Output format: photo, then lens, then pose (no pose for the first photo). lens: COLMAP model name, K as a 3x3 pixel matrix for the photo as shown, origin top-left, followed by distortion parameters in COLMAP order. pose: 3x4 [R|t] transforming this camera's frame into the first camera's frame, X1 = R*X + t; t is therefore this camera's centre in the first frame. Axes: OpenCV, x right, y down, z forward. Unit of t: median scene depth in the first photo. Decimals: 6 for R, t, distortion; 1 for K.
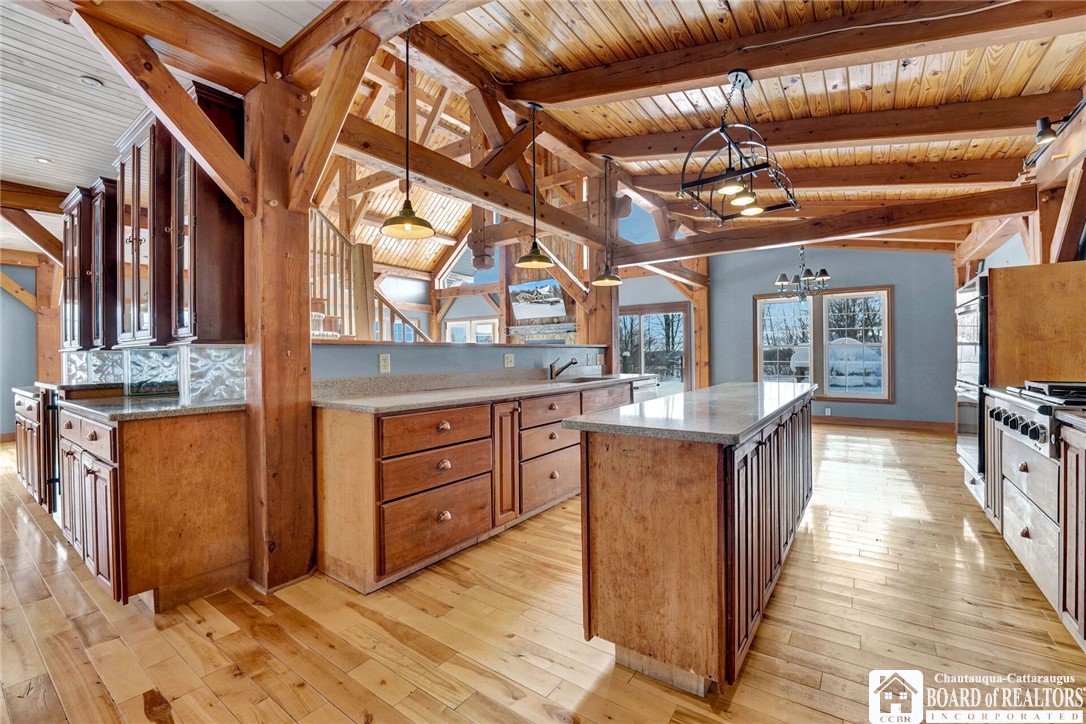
lens RADIAL K [[453.8, 0, 546.3], [0, 453.8, 361.9], [0, 0, 1]] dist [-0.023159, -0.000283]
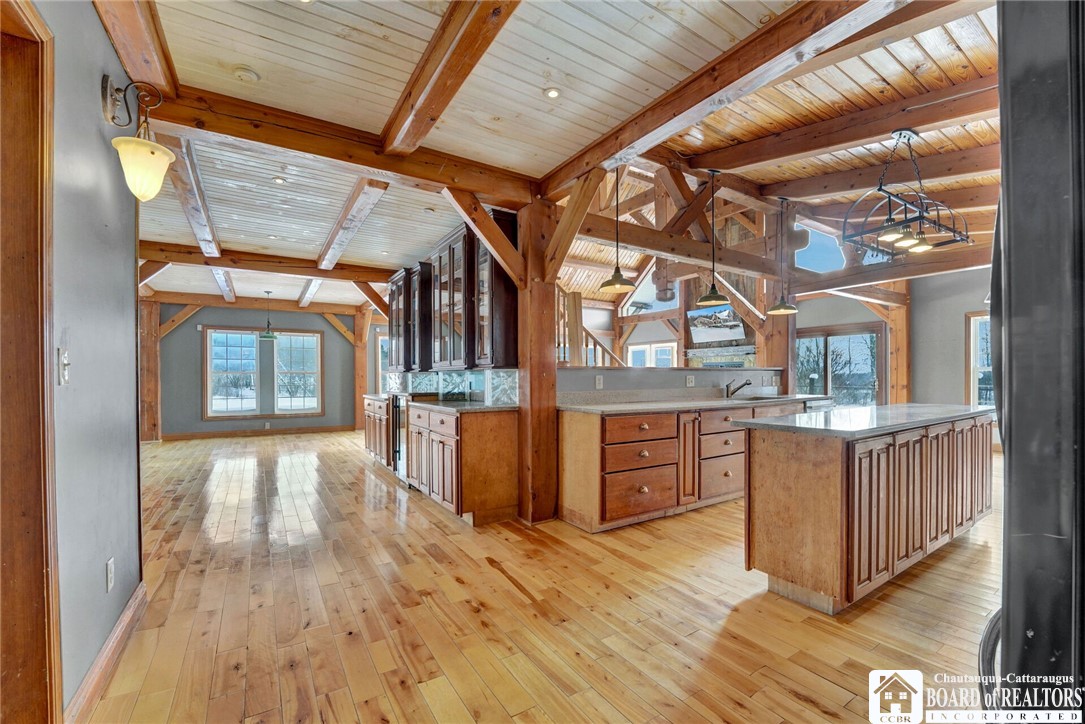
lens RADIAL K [[453.4, 0, 541.3], [0, 453.4, 379.6], [0, 0, 1]] dist [-0.023159, -0.000283]
pose [[0.925541, 0.009658, -0.378523, 0.011665], [-0.012228, 0.999916, -0.004385, 0.004379], [0.378449, 0.008687, 0.925581, -0.413898]]
